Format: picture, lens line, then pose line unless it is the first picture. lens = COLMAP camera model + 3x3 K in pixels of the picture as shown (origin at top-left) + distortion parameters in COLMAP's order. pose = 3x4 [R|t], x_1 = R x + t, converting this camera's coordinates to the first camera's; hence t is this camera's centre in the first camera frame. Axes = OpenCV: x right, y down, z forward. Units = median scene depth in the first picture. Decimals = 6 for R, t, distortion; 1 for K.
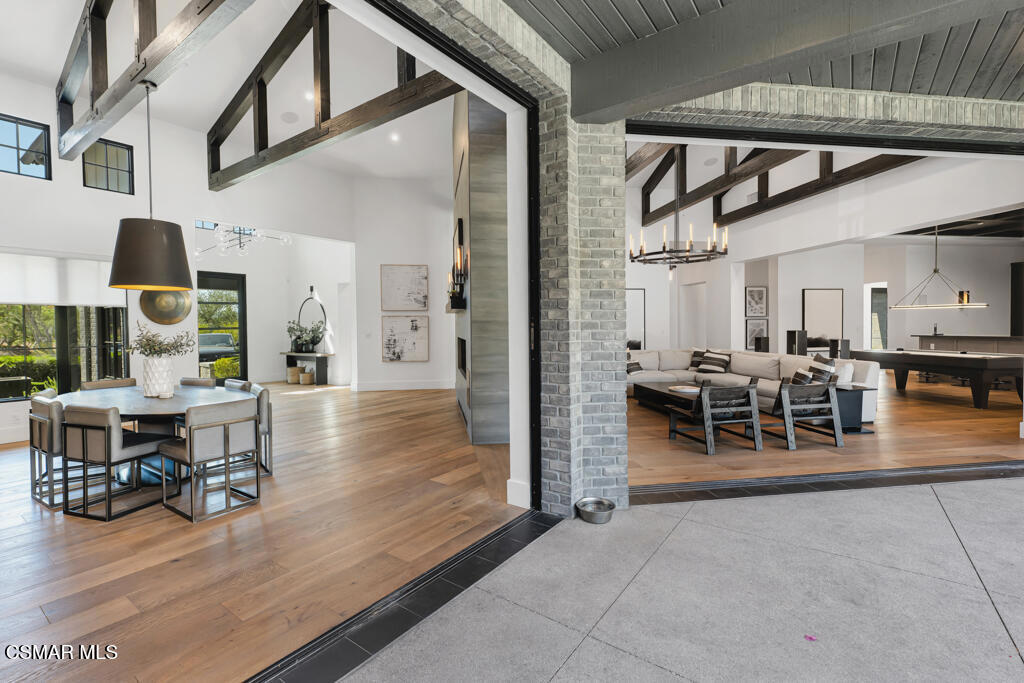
lens RADIAL K [[469.5, 0, 488.7], [0, 469.5, 333.5], [0, 0, 1]] dist [0.003315, 0.000098]
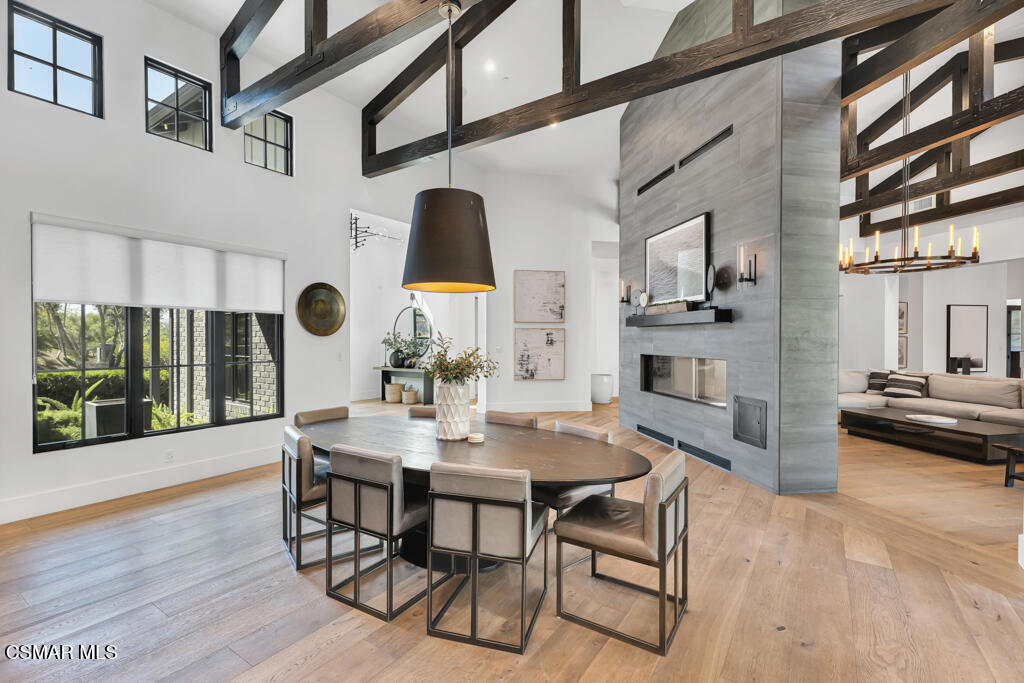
lens RADIAL K [[469.5, 0, 509.5], [0, 469.5, 340.5], [0, 0, 1]] dist [0.003315, 0.000098]
pose [[0.999274, 0.012423, 0.036014, -0.297061], [-0.012006, 0.999859, -0.011779, -0.003895], [-0.036155, 0.011339, 0.999282, 0.128620]]
